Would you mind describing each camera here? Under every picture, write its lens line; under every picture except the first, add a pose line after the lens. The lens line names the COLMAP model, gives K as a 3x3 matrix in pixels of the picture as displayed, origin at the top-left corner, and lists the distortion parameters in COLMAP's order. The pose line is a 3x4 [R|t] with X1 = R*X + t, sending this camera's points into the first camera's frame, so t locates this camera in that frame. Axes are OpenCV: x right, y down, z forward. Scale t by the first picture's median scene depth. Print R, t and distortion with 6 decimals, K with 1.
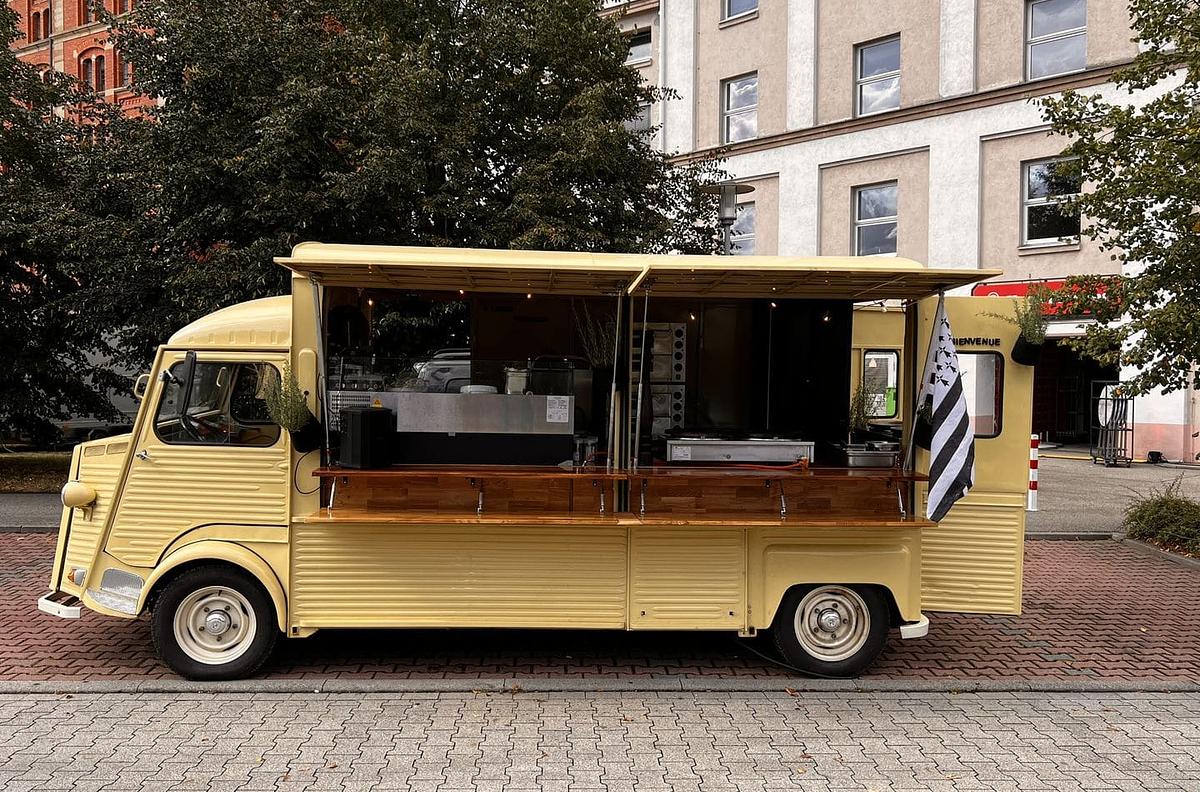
lens RADIAL K [[1008.7, 0, 602.9], [0, 1008.7, 390.4], [0, 0, 1]] dist [0.081447, -0.117475]
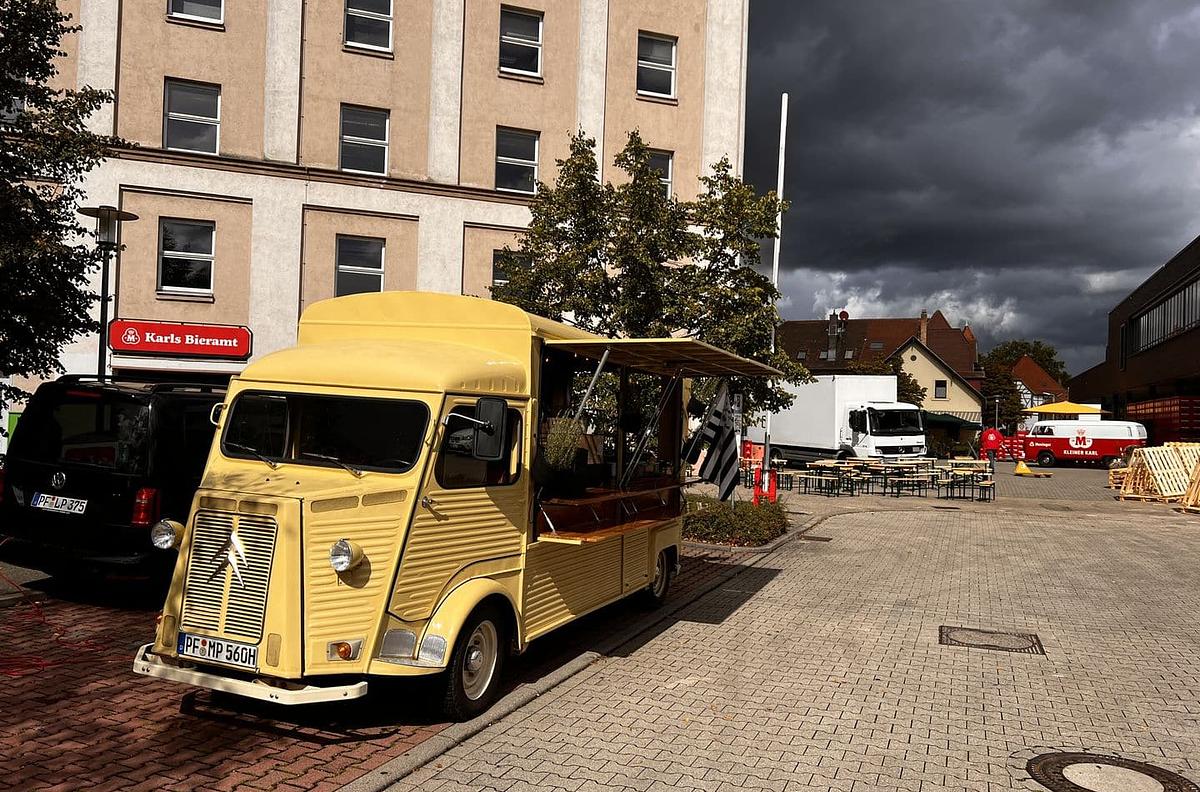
lens RADIAL K [[892.6, 0, 606.8], [0, 892.6, 396.0], [0, 0, 1]] dist [0.067013, -0.083221]
pose [[0.415082, 0.030170, 0.909283, -1.146925], [-0.014463, 0.999543, -0.026563, -0.016422], [-0.909669, -0.002125, 0.415329, 0.492319]]
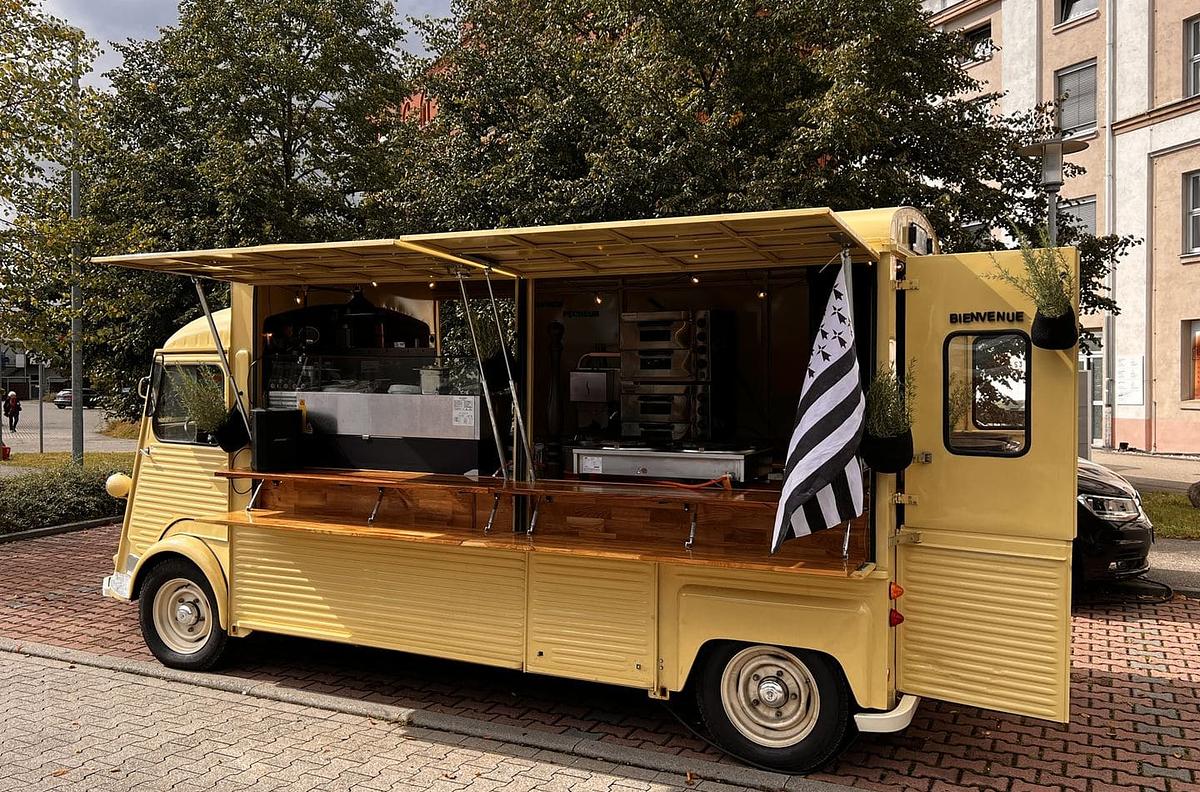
lens RADIAL K [[1008.7, 0, 602.9], [0, 1008.7, 390.4], [0, 0, 1]] dist [0.081447, -0.117475]
pose [[0.878312, -0.004572, -0.478065, 0.489588], [-0.000582, 0.999943, -0.010631, 0.009795], [0.478087, 0.009616, 0.878260, 0.280153]]
